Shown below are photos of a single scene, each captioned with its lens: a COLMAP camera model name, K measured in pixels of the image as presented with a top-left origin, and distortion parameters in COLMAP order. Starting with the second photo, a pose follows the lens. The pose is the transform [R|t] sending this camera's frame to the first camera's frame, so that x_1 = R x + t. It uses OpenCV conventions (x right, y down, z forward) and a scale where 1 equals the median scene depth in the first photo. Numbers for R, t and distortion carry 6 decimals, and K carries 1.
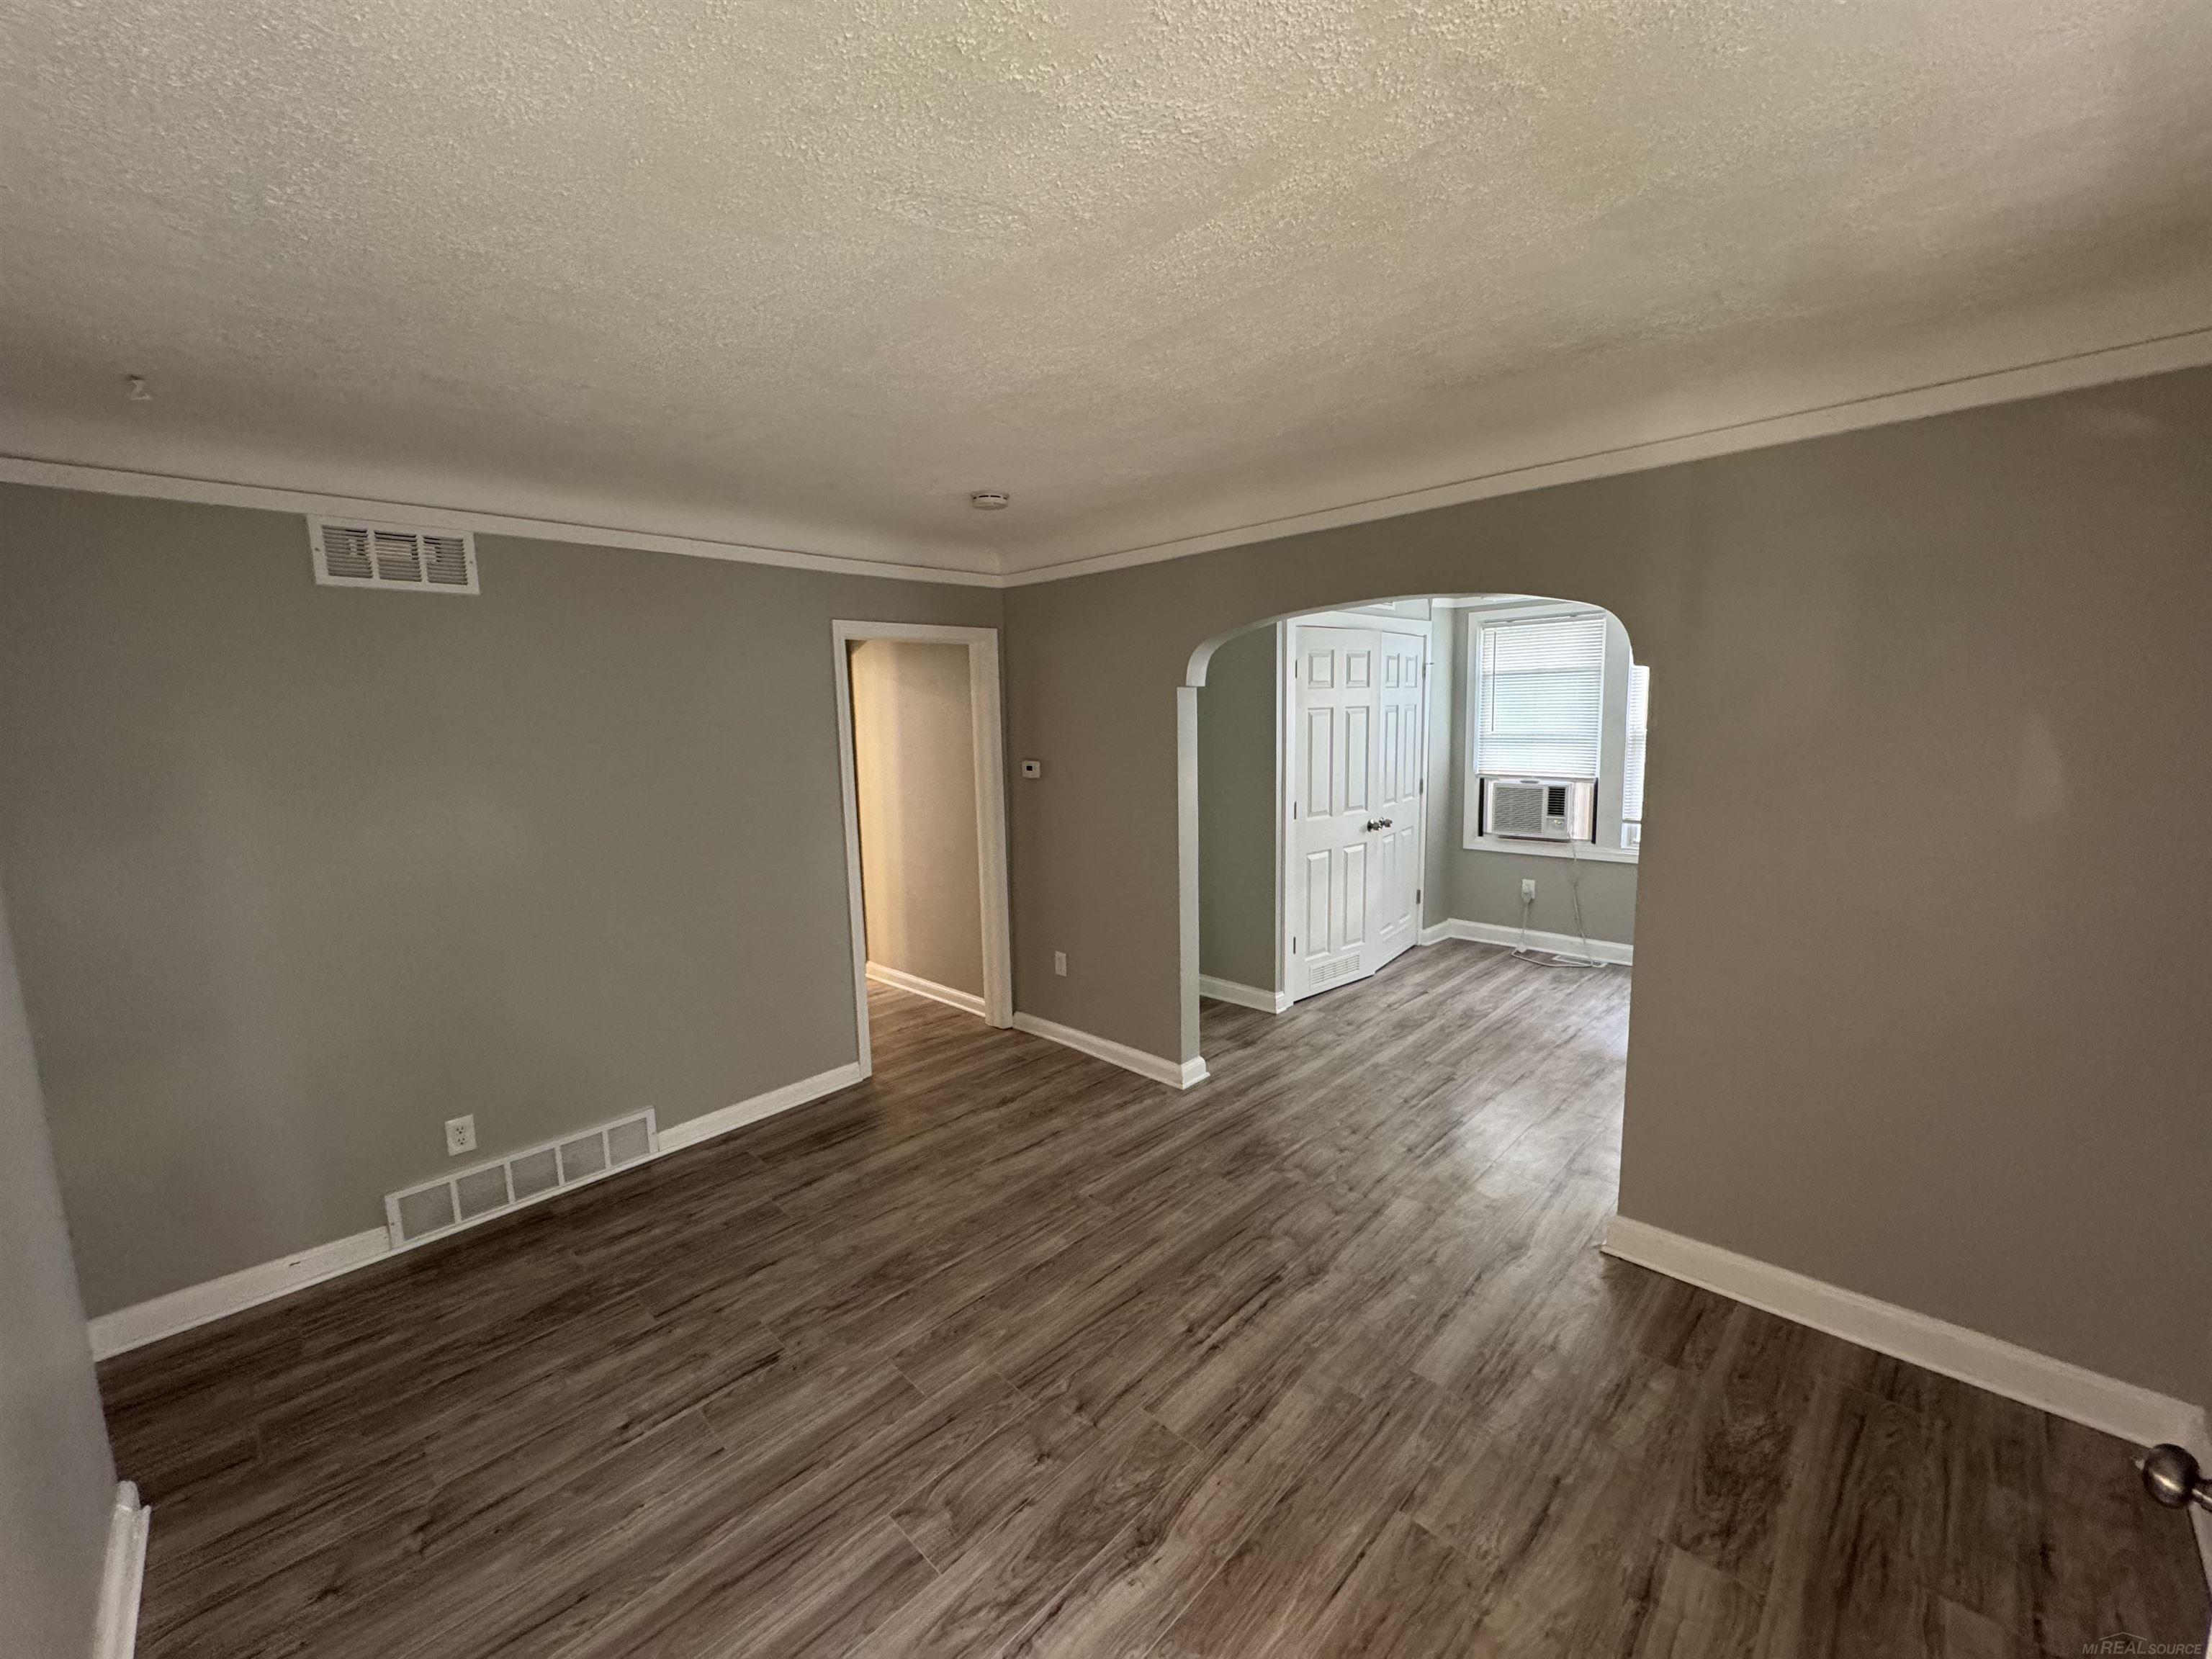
lens RADIAL K [[879.4, 0, 1106.0], [0, 879.4, 829.5], [0, 0, 1]] dist [-0.002746, -0.000424]
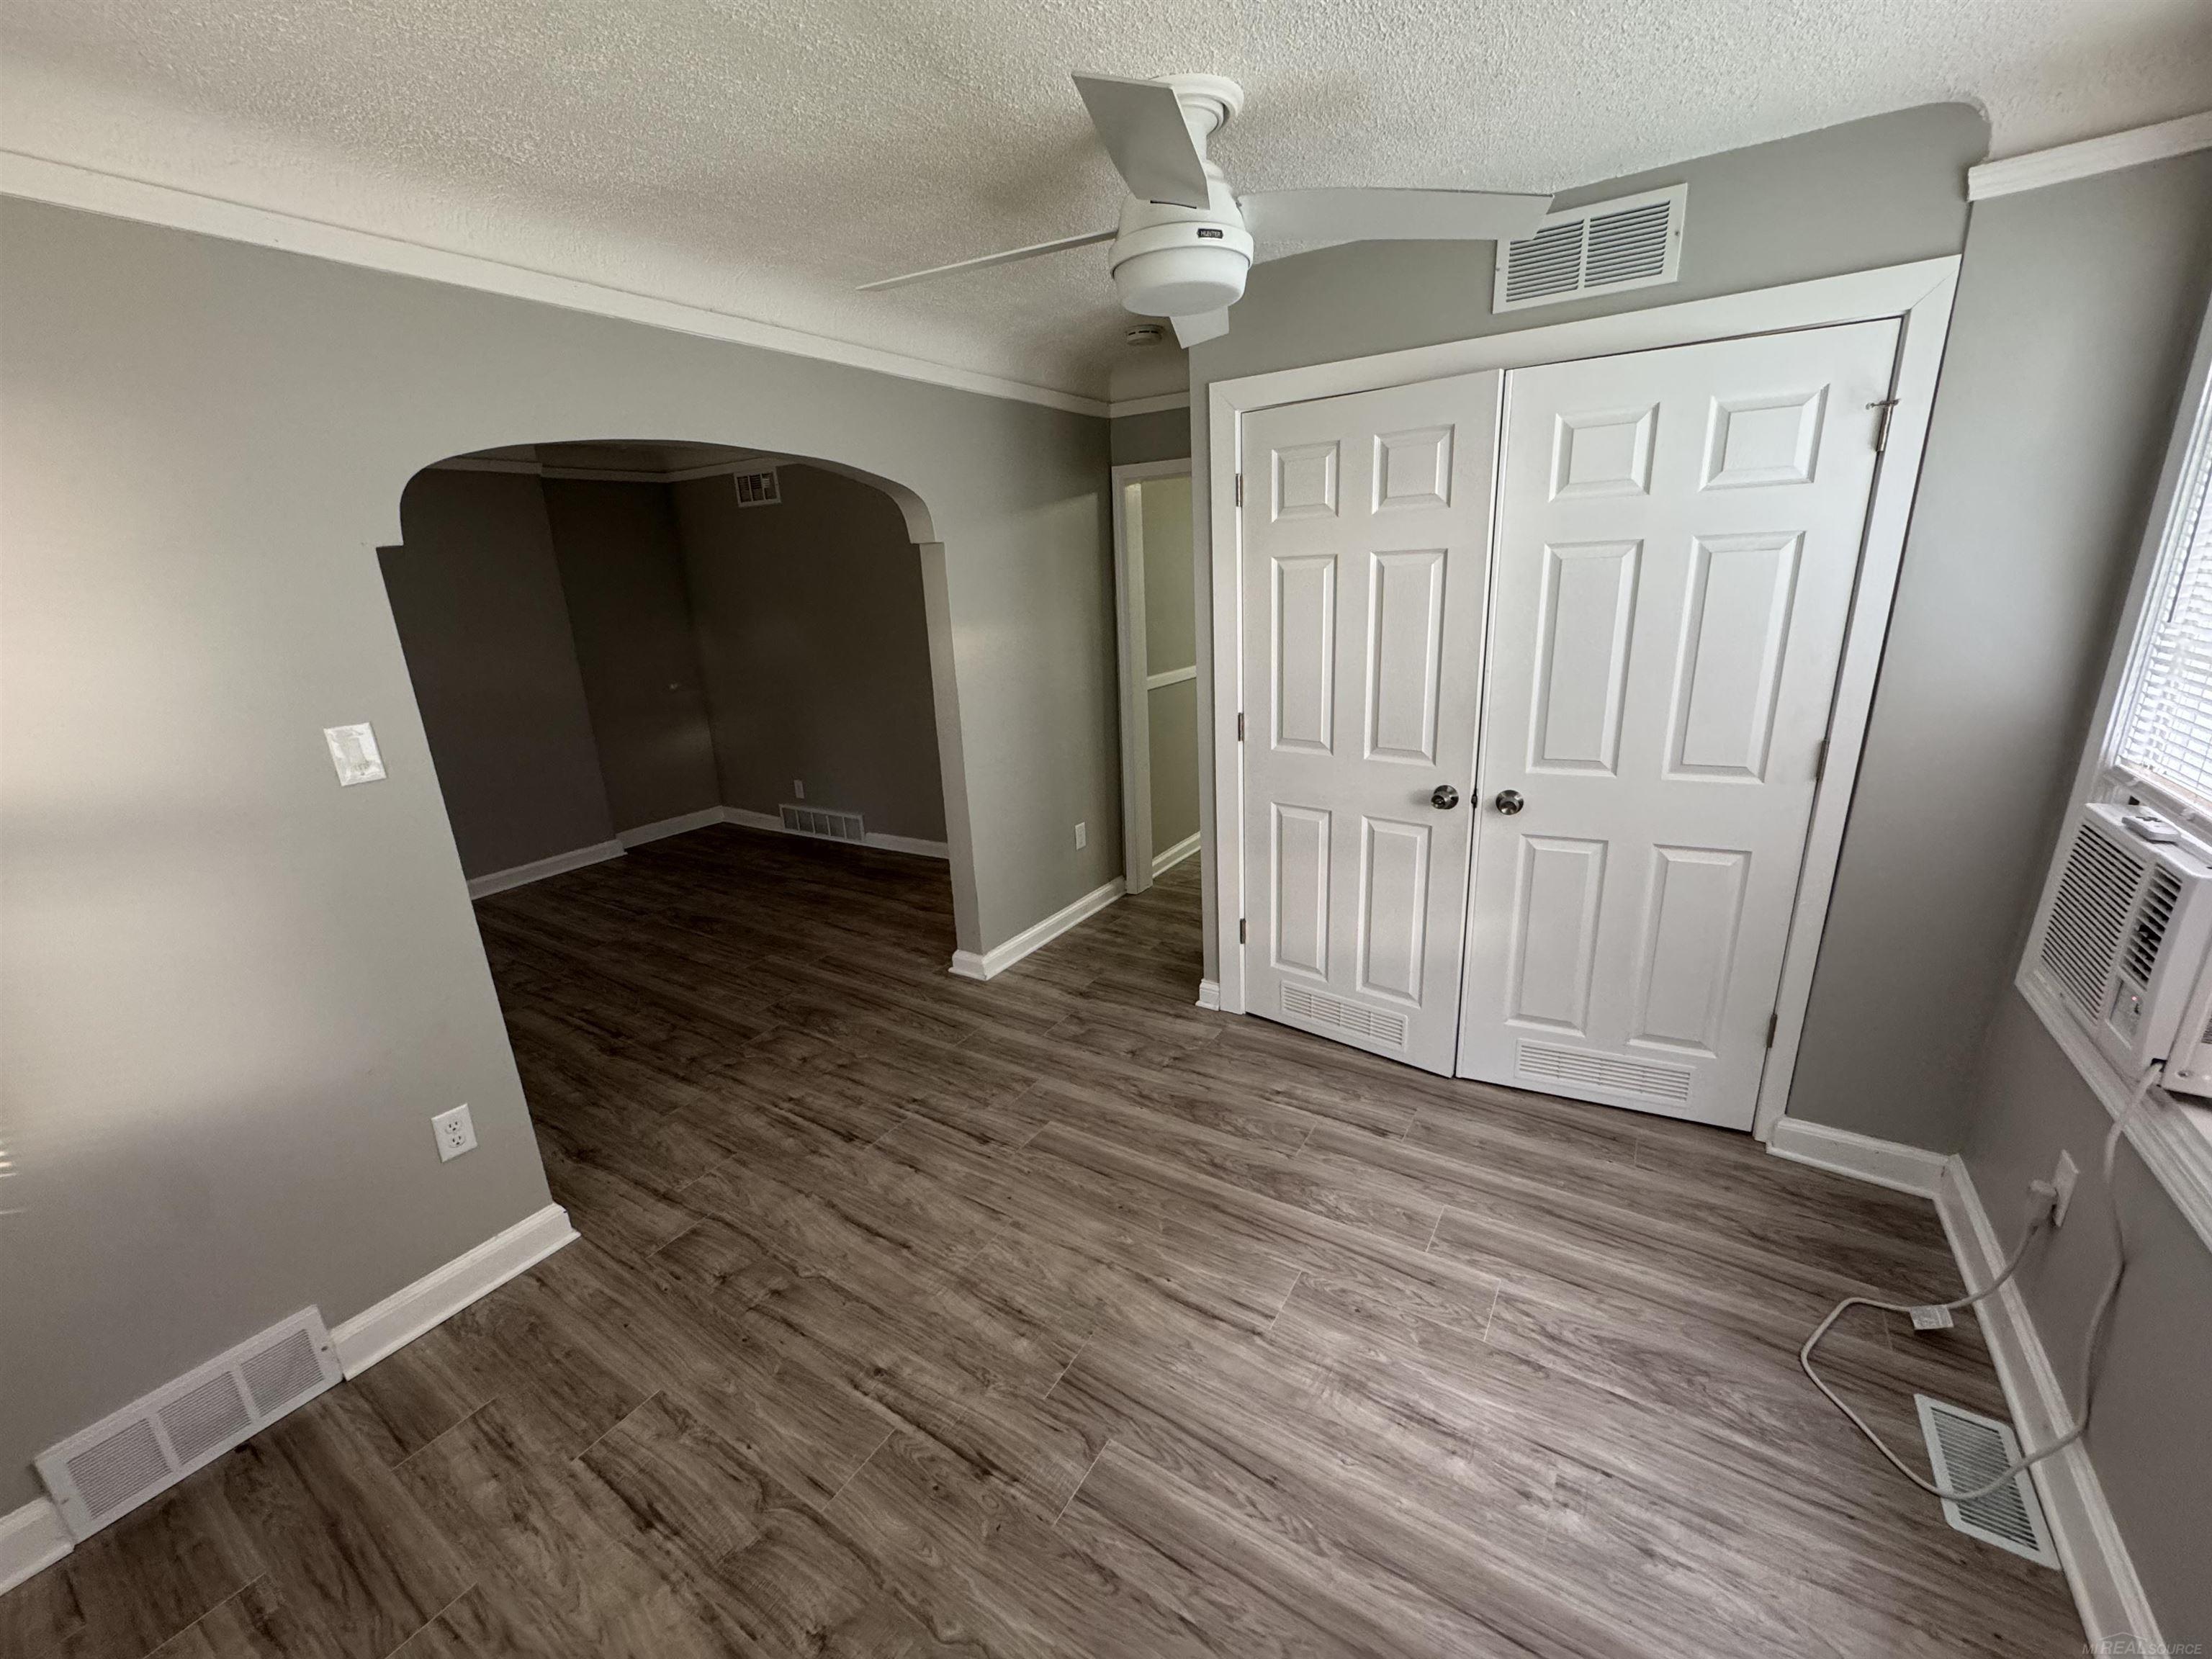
lens RADIAL K [[879.4, 0, 1106.0], [0, 879.4, 829.5], [0, 0, 1]] dist [-0.002746, -0.000424]
pose [[0.202304, 0.295849, -0.933566, 1.072002], [-0.092798, 0.954779, 0.282462, -0.159705], [0.974916, 0.029490, 0.220610, 1.028916]]
